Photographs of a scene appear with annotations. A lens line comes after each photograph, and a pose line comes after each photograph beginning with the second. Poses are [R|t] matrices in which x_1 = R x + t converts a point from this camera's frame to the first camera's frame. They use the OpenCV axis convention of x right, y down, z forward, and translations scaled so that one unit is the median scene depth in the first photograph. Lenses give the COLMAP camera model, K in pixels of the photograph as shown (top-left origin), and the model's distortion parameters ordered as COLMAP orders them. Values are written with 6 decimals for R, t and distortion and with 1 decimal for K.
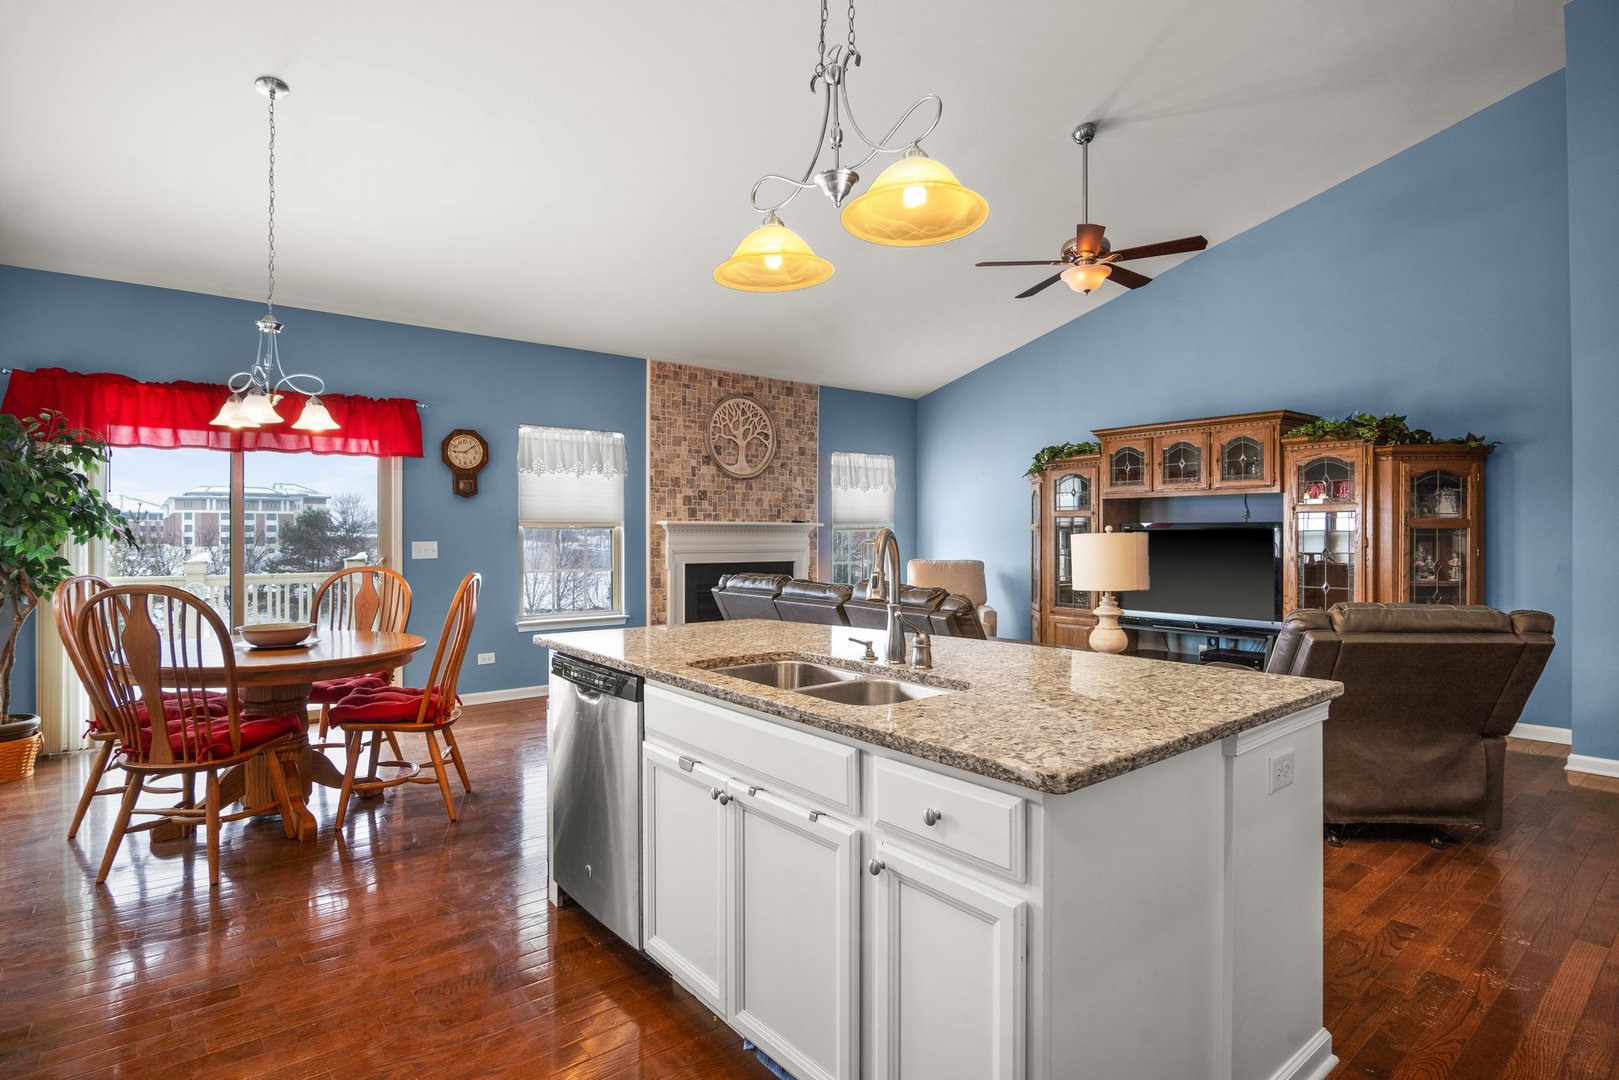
lens RADIAL K [[810.3, 0, 809.5], [0, 810.3, 540.0], [0, 0, 1]] dist [-0.002322, -0.000291]
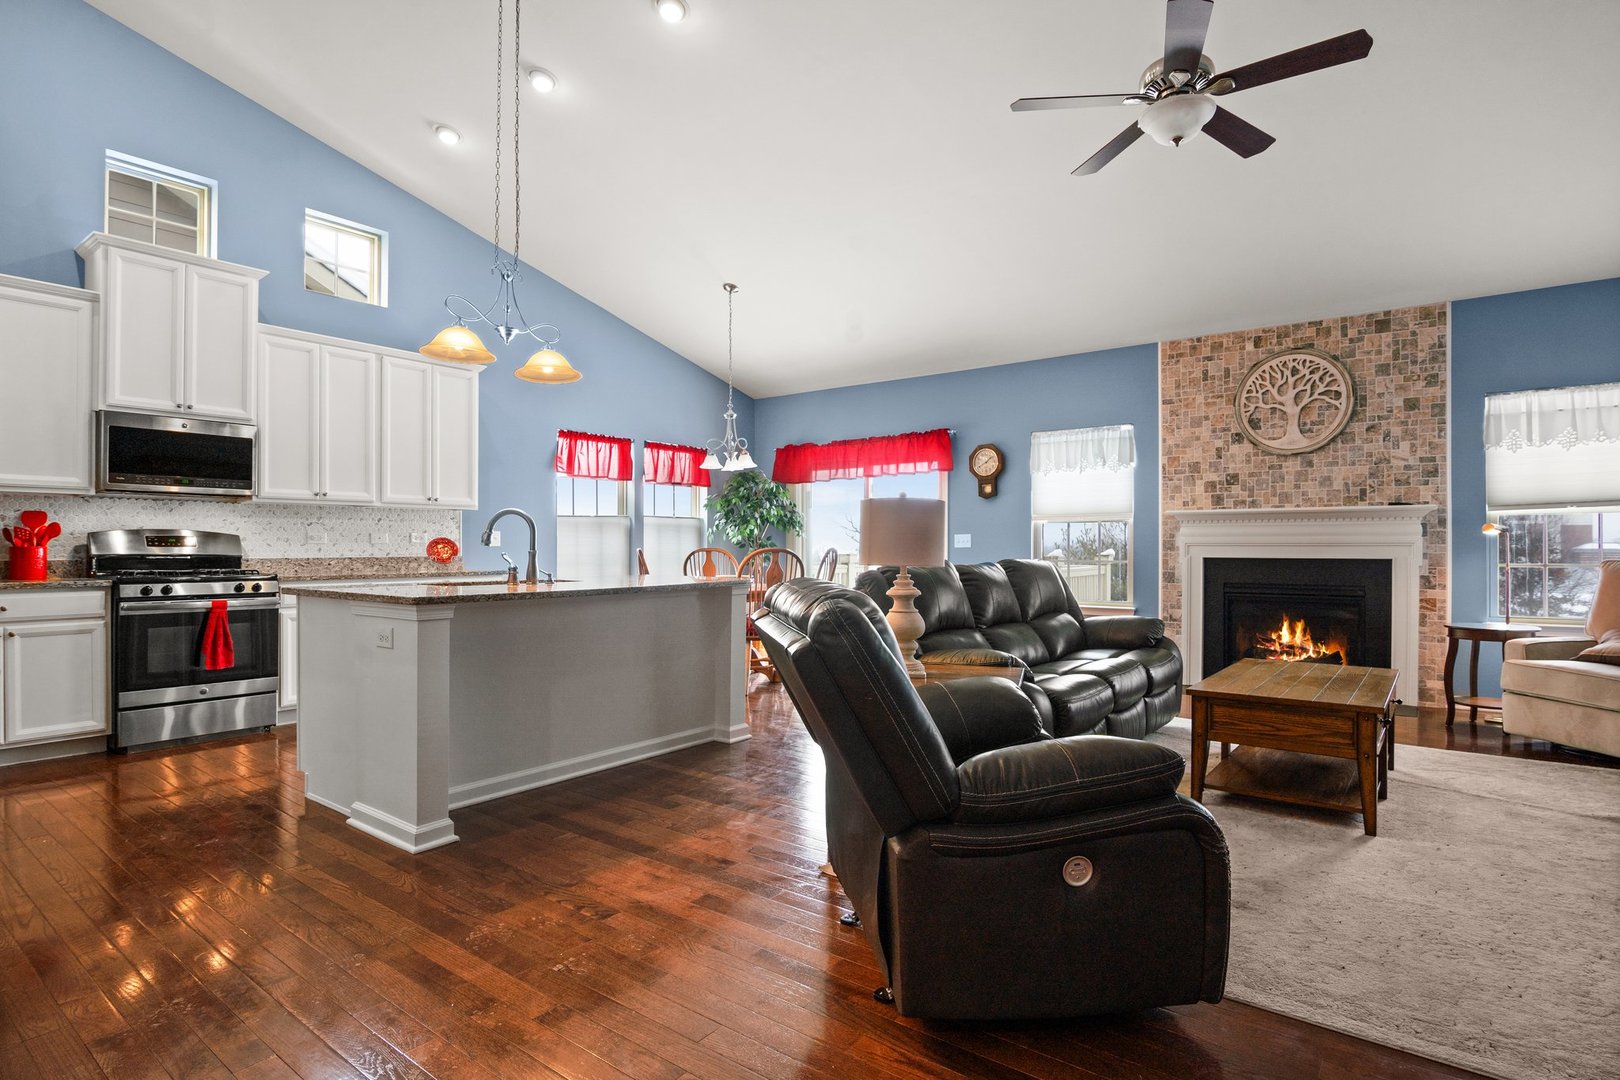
lens RADIAL K [[822.7, 0, 810.1], [0, 822.7, 538.0], [0, 0, 1]] dist [-0.020871, -0.000264]
pose [[0.238061, -0.010842, -0.971190, 0.613167], [-0.006628, 0.999896, -0.012787, 0.021702], [0.971228, 0.009481, 0.237965, 0.360964]]
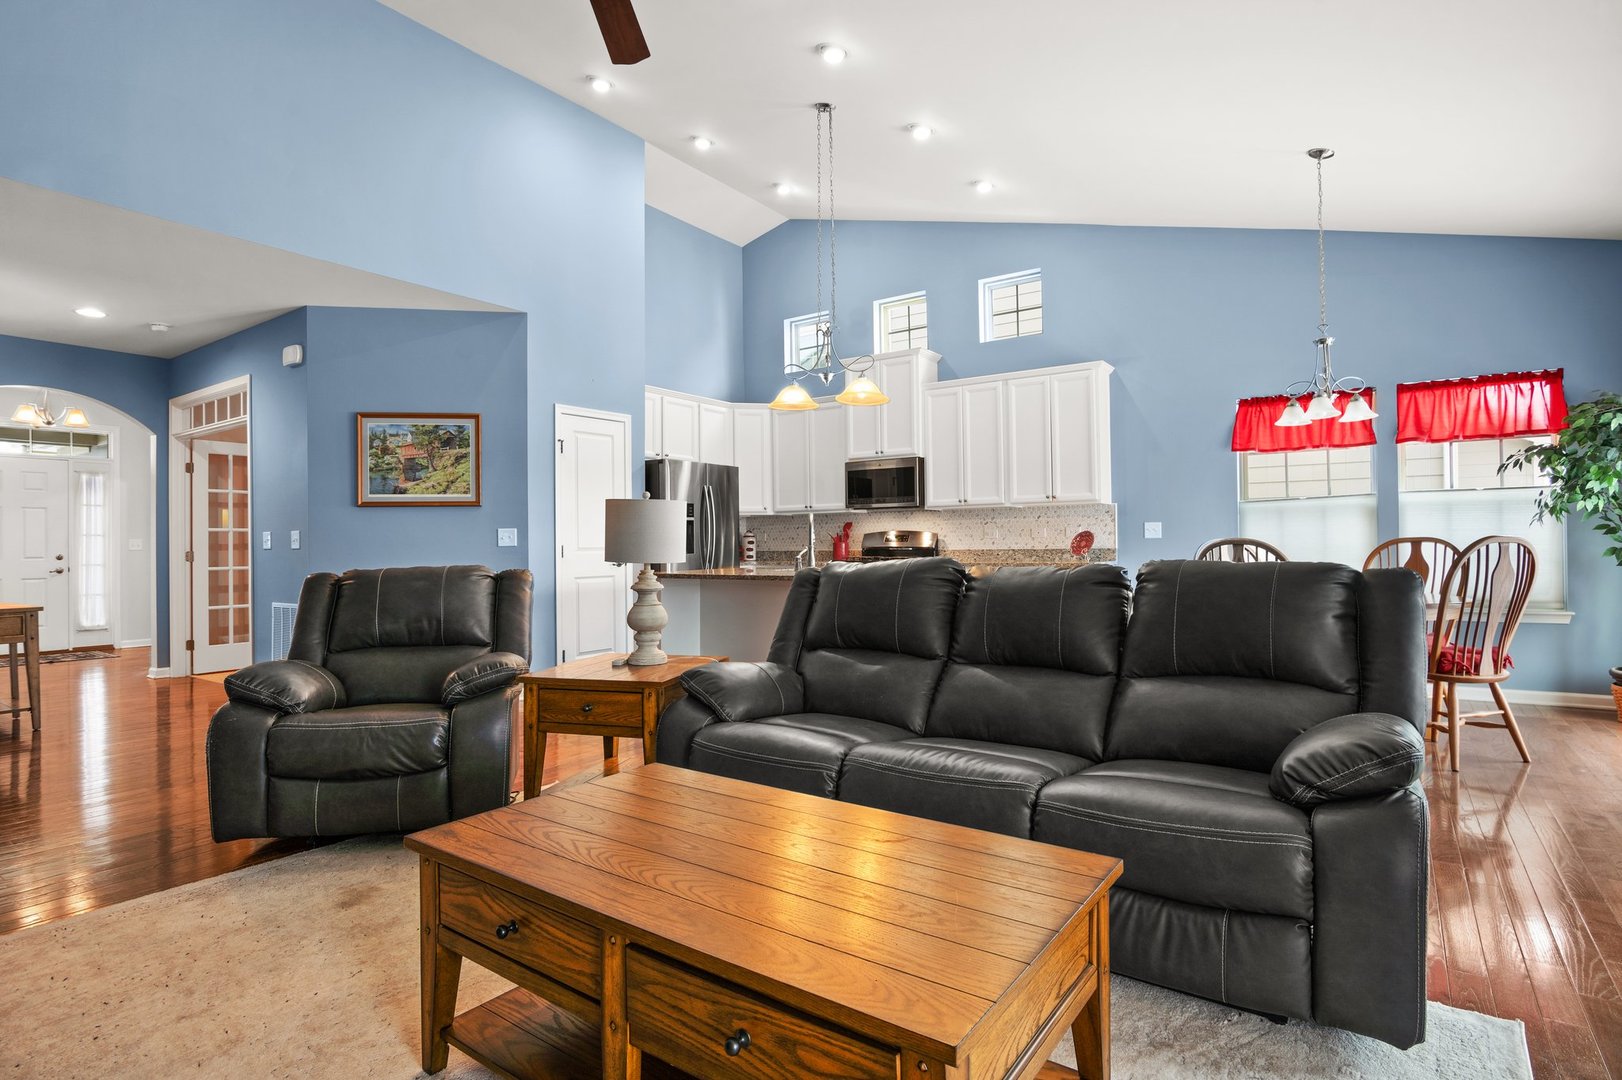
lens RADIAL K [[823.7, 0, 811.1], [0, 823.7, 538.0], [0, 0, 1]] dist [-0.020871, -0.000264]
pose [[-0.959374, 0.009201, -0.281986, 0.235342], [0.009735, 0.999952, -0.000494, 0.018404], [0.281968, -0.003219, -0.959418, 0.994936]]
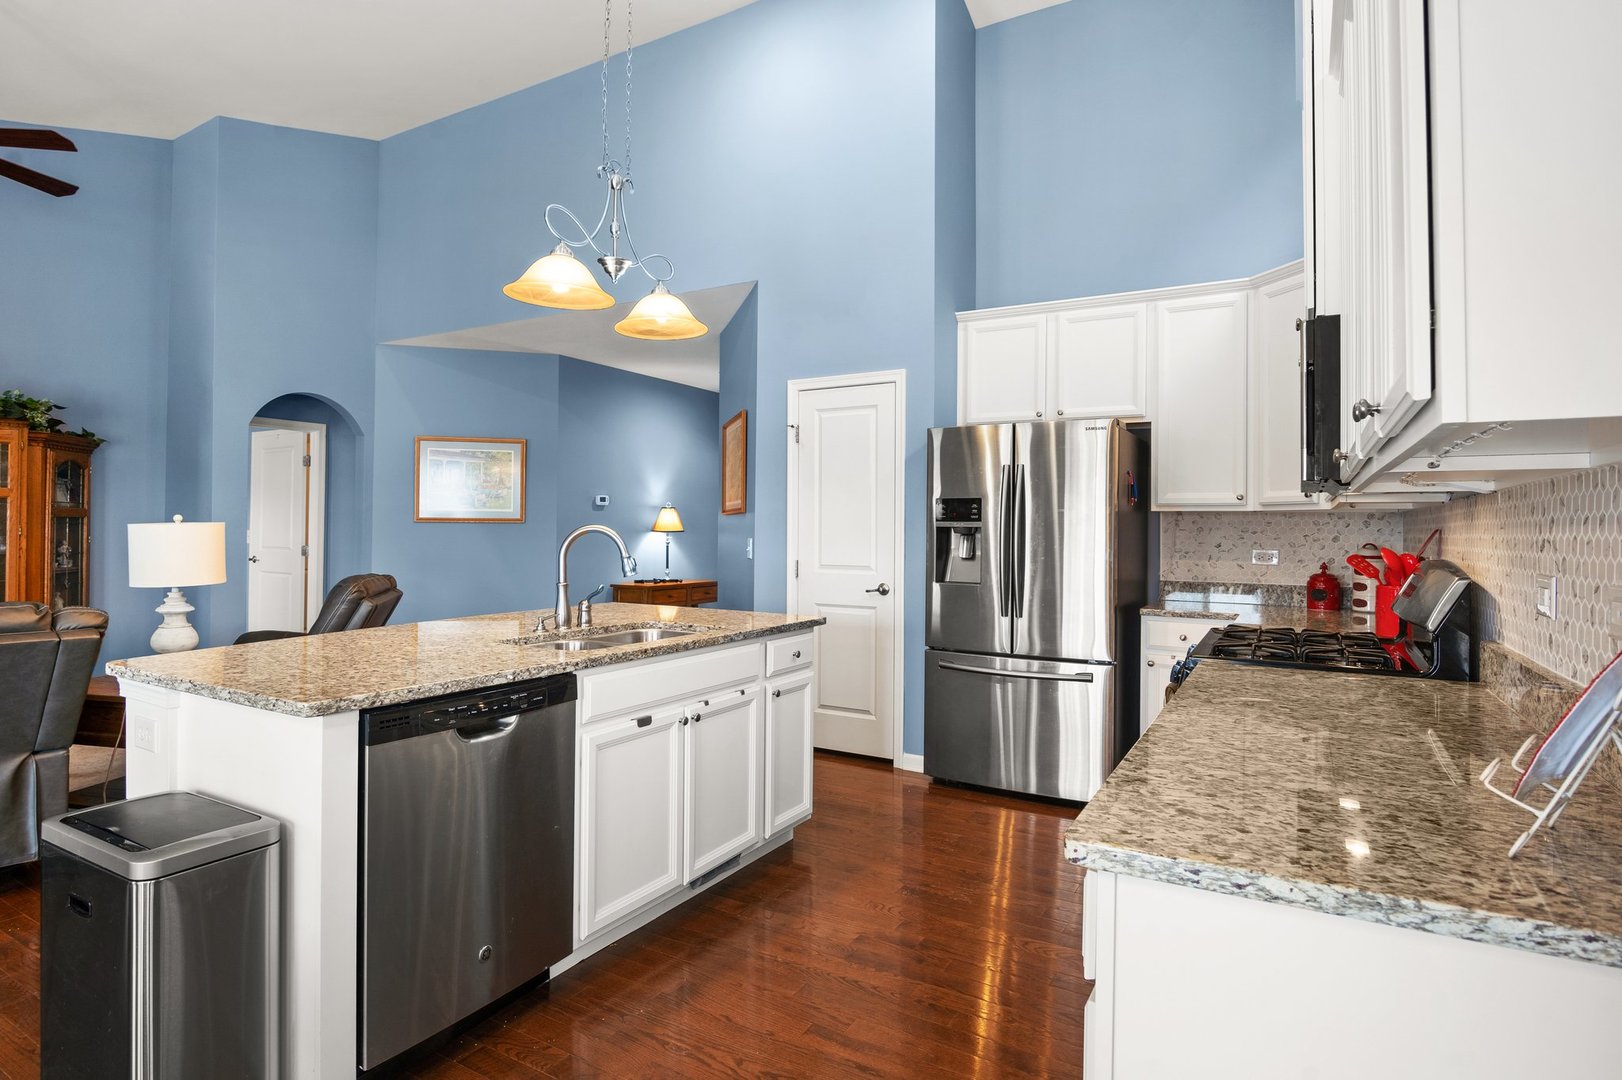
lens RADIAL K [[851.4, 0, 807.7], [0, 851.4, 517.1], [0, 0, 1]] dist [-0.019634, 0.000002]
pose [[-0.351617, 0.009097, 0.936100, -0.401271], [-0.004131, 0.999928, -0.011269, -0.003745], [-0.936135, -0.007829, -0.351554, 0.344751]]
